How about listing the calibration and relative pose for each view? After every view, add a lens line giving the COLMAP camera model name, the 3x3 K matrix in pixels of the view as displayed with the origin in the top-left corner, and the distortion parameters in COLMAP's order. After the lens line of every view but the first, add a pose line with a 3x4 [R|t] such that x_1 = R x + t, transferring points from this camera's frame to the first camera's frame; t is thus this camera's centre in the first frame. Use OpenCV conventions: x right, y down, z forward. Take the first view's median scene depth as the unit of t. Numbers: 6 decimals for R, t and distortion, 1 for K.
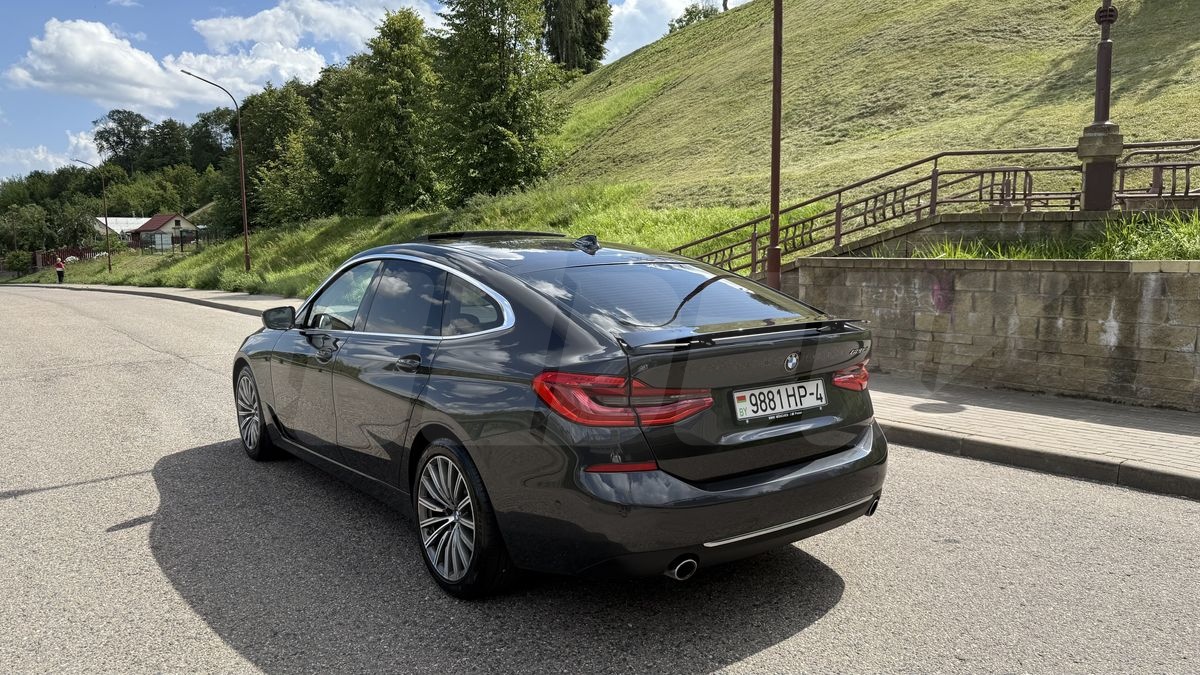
lens RADIAL K [[848.6, 0, 598.4], [0, 848.6, 353.2], [0, 0, 1]] dist [0.059275, -0.077287]
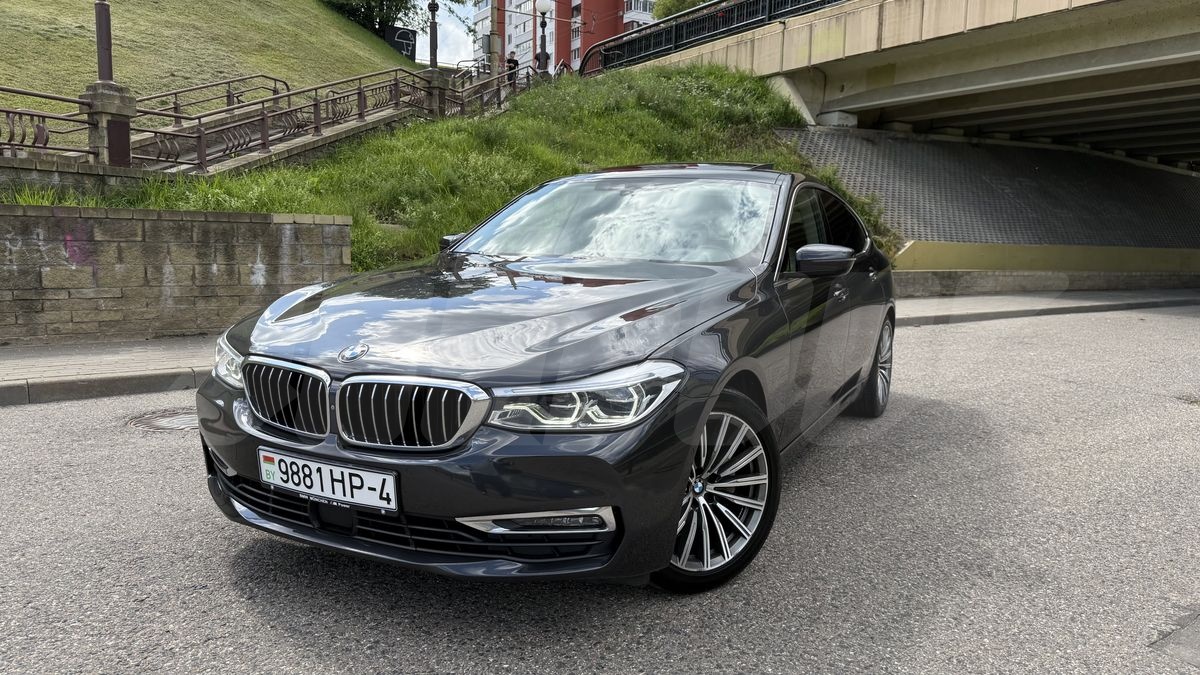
lens RADIAL K [[848.6, 0, 598.4], [0, 848.6, 353.2], [0, 0, 1]] dist [0.059275, -0.077287]
pose [[0.007875, -0.125094, 0.992114, -0.481664], [0.104524, 0.986812, 0.123596, -0.010552], [-0.994491, 0.102726, 0.020847, 0.422618]]
